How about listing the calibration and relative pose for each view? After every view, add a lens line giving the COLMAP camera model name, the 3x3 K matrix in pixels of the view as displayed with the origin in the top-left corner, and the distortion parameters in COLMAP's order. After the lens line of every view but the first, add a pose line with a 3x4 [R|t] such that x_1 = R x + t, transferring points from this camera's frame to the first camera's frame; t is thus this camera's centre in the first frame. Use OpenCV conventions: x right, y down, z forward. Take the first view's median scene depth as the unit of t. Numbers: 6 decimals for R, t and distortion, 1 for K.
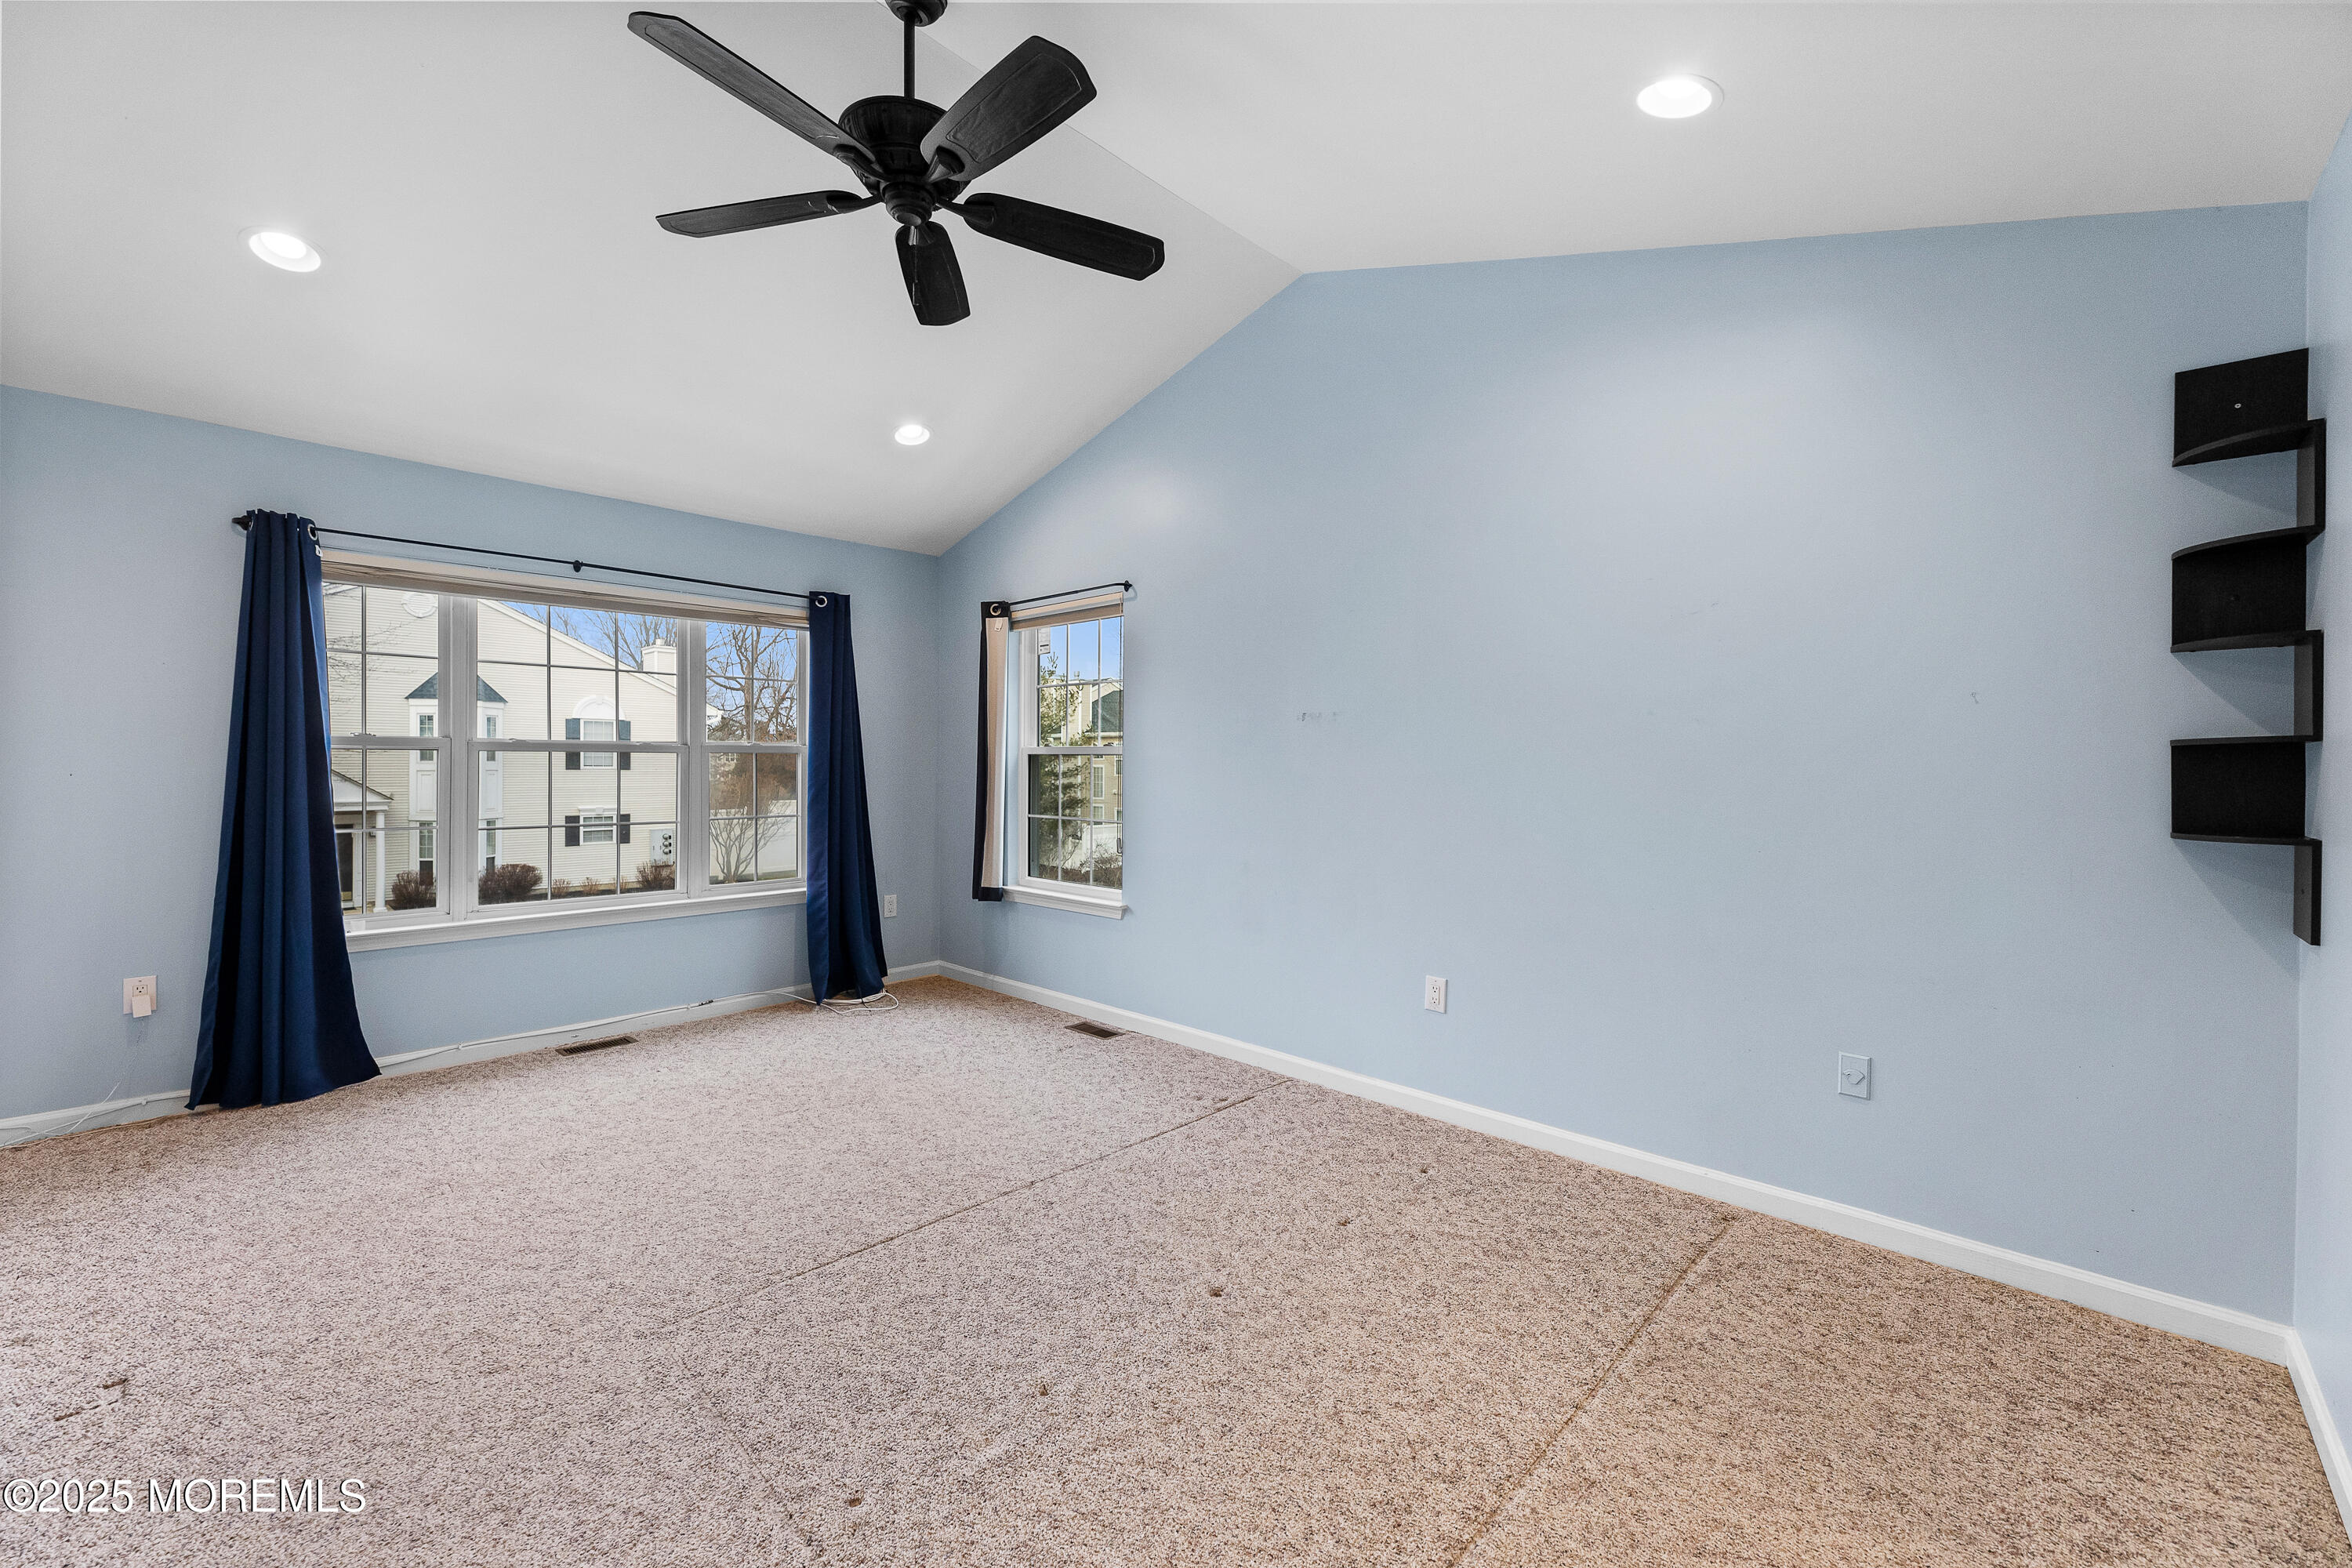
lens RADIAL K [[944.3, 0, 1177.9], [0, 944.3, 767.8], [0, 0, 1]] dist [-0.000051, -0.000011]
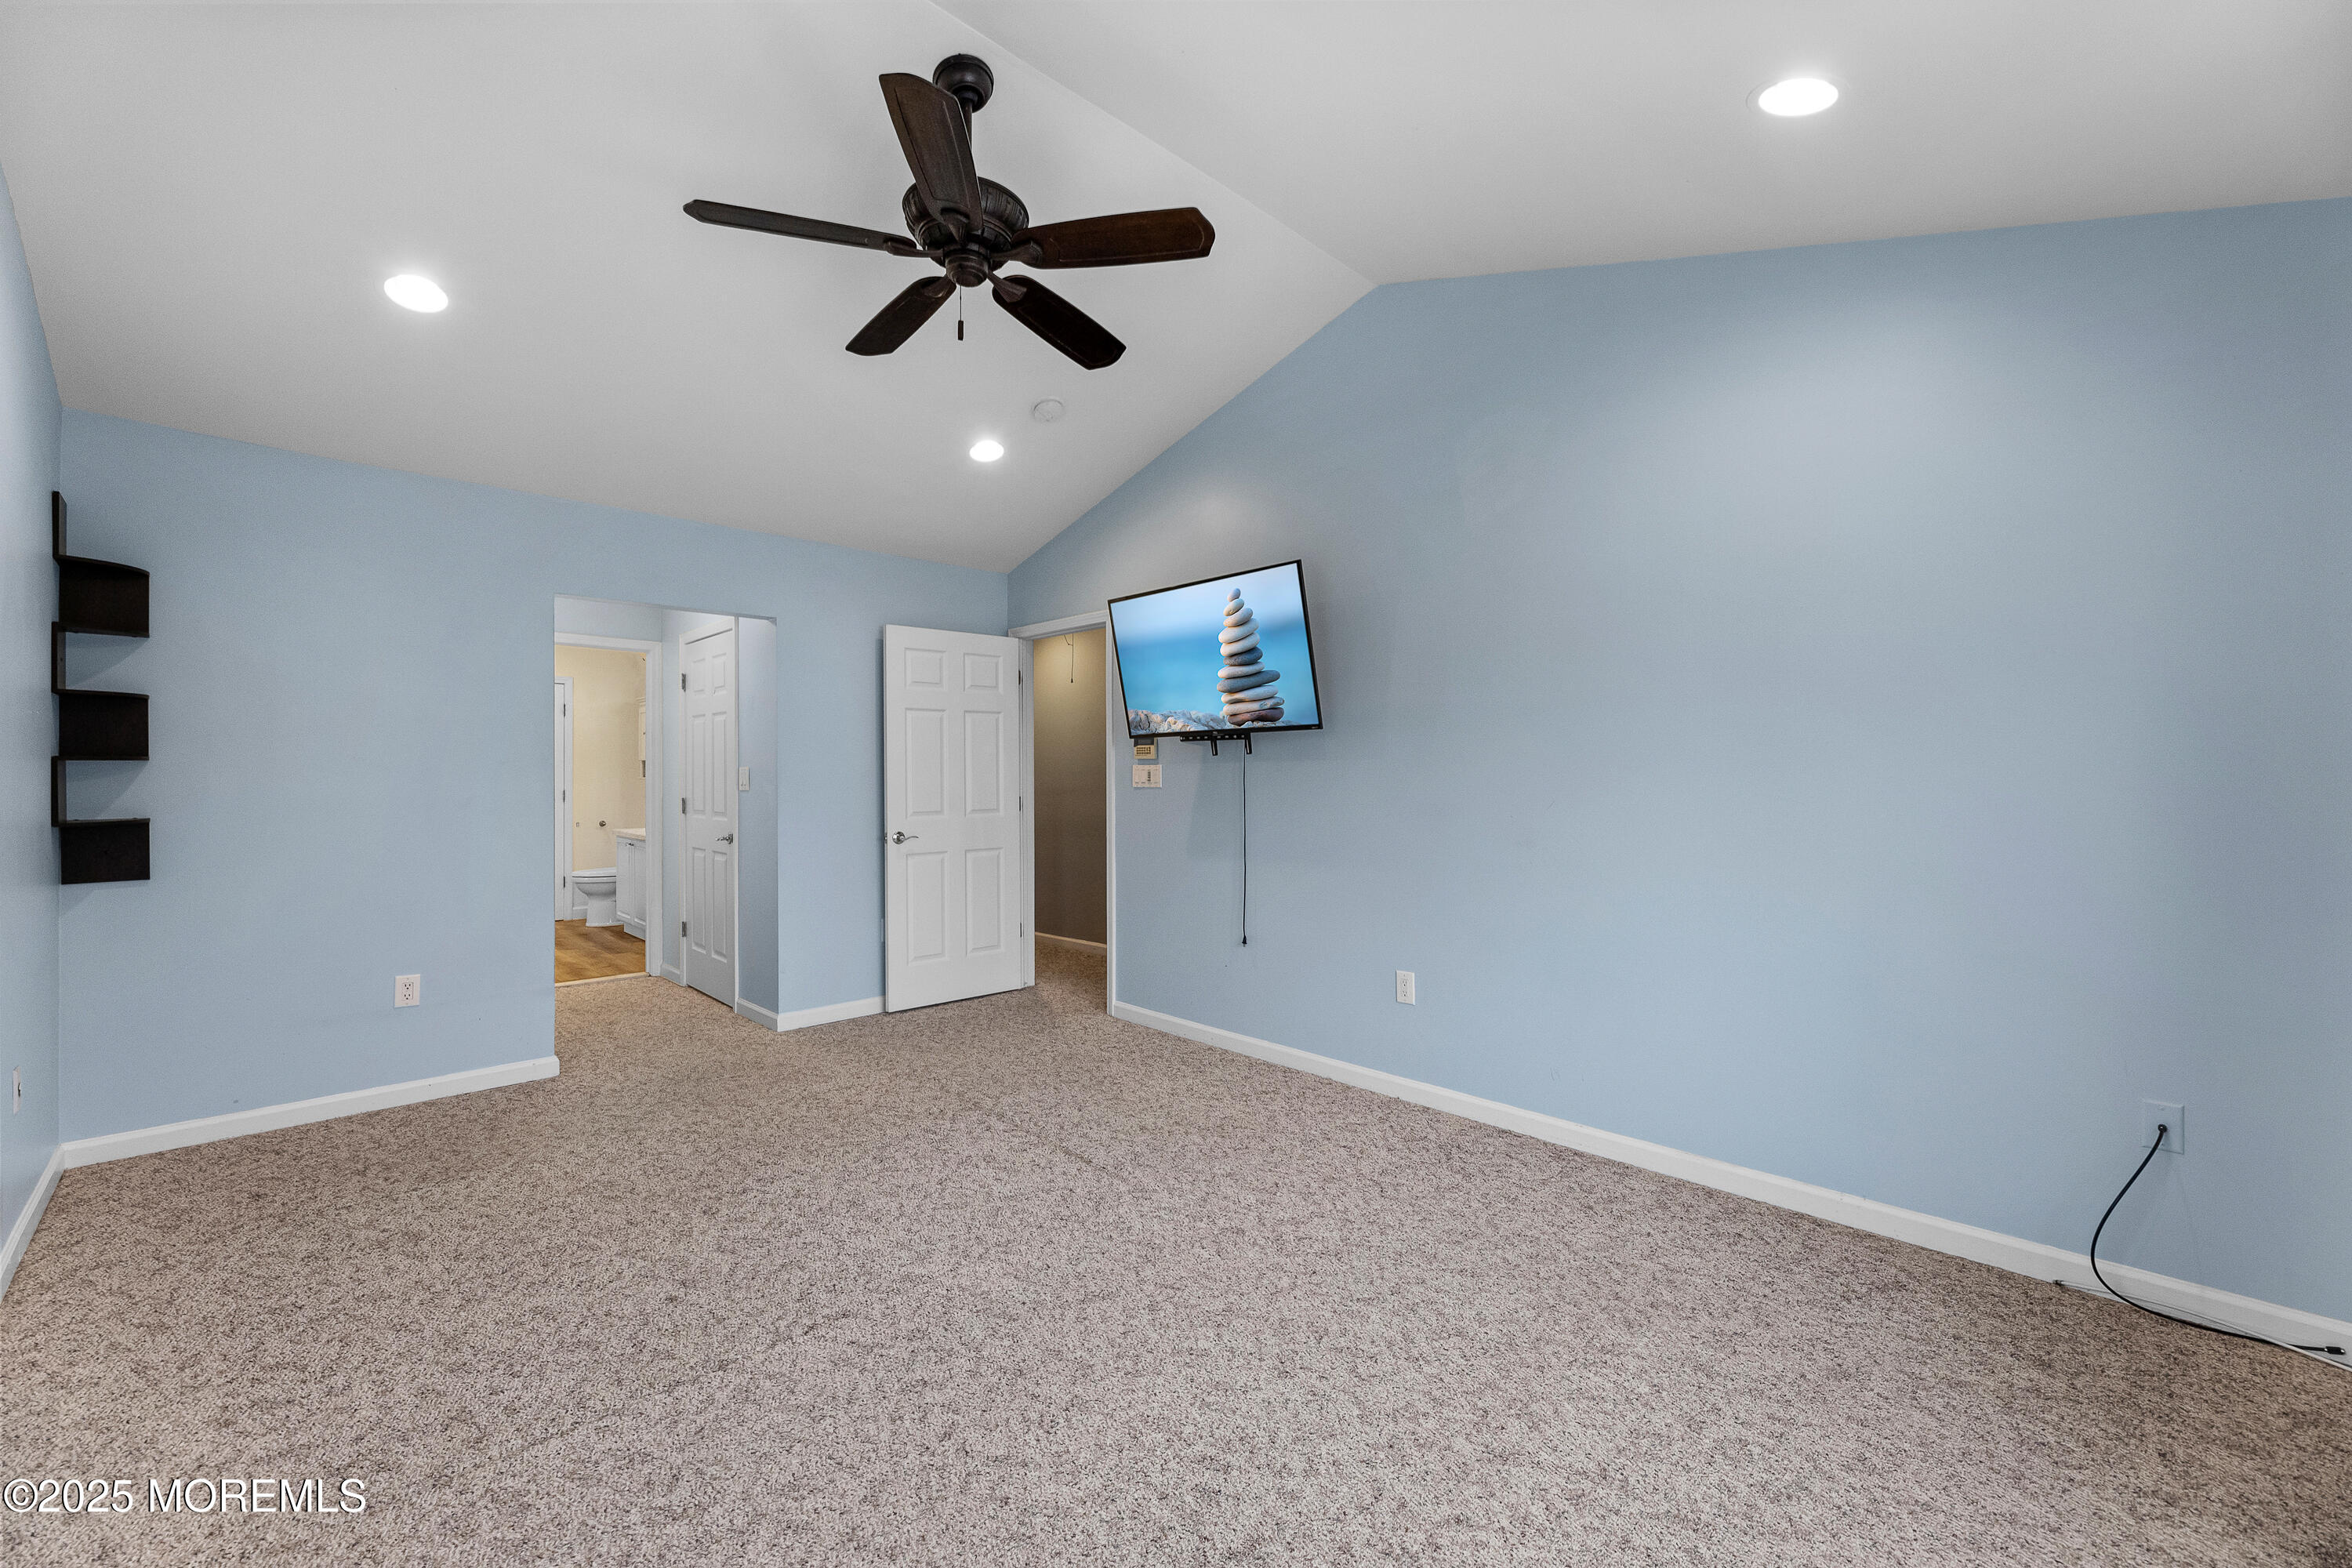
lens RADIAL K [[944.3, 0, 1177.9], [0, 944.3, 767.8], [0, 0, 1]] dist [-0.000051, -0.000011]
pose [[-0.999303, -0.006281, 0.036806, -0.545928], [-0.006403, 0.999974, -0.003209, -0.014722], [-0.036785, -0.003442, -0.999317, 1.999265]]
